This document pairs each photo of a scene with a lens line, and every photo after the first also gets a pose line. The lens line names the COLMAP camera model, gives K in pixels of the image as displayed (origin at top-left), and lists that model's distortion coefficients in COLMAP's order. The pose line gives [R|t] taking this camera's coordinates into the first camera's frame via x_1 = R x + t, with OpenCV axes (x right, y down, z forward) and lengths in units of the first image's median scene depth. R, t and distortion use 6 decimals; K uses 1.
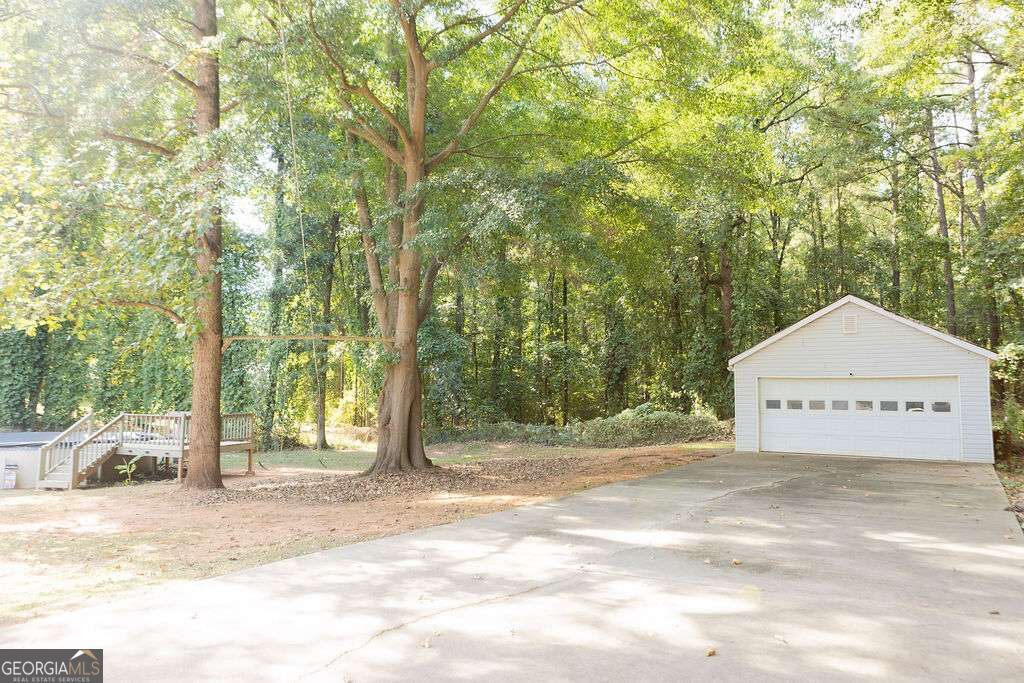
lens RADIAL K [[699.4, 0, 512.0], [0, 699.4, 341.5], [0, 0, 1]] dist [-0.025311, 0.002148]
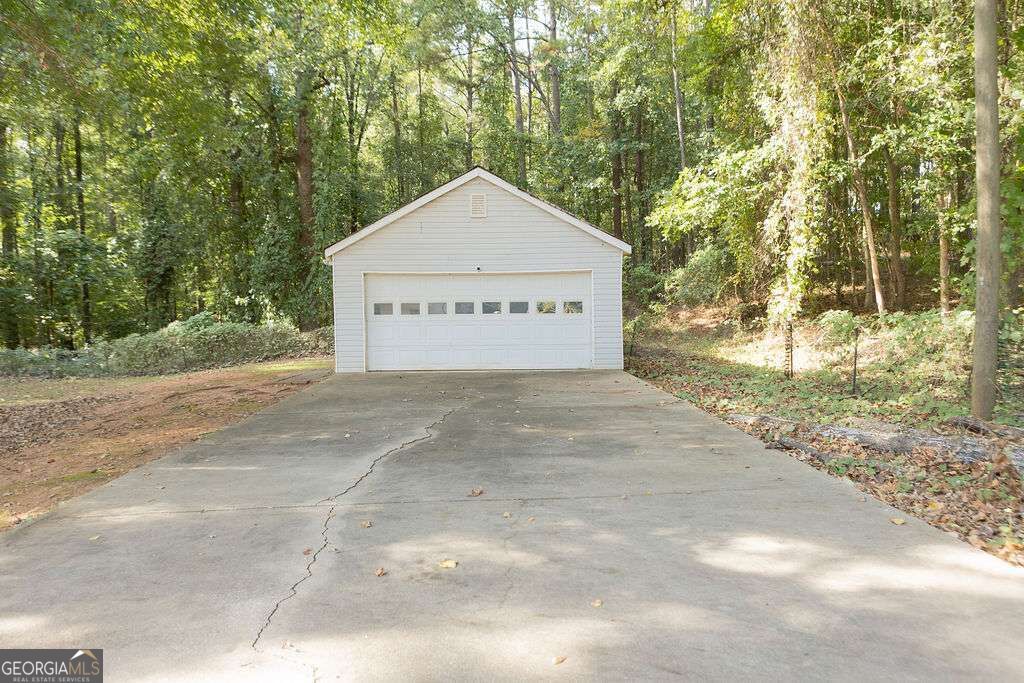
lens RADIAL K [[699.4, 0, 512.0], [0, 699.4, 341.5], [0, 0, 1]] dist [-0.025311, 0.002148]
pose [[0.817765, -0.050868, 0.573300, 0.030264], [-0.024731, 0.992061, 0.123301, 0.016780], [-0.575020, -0.115010, 0.810015, 0.179729]]
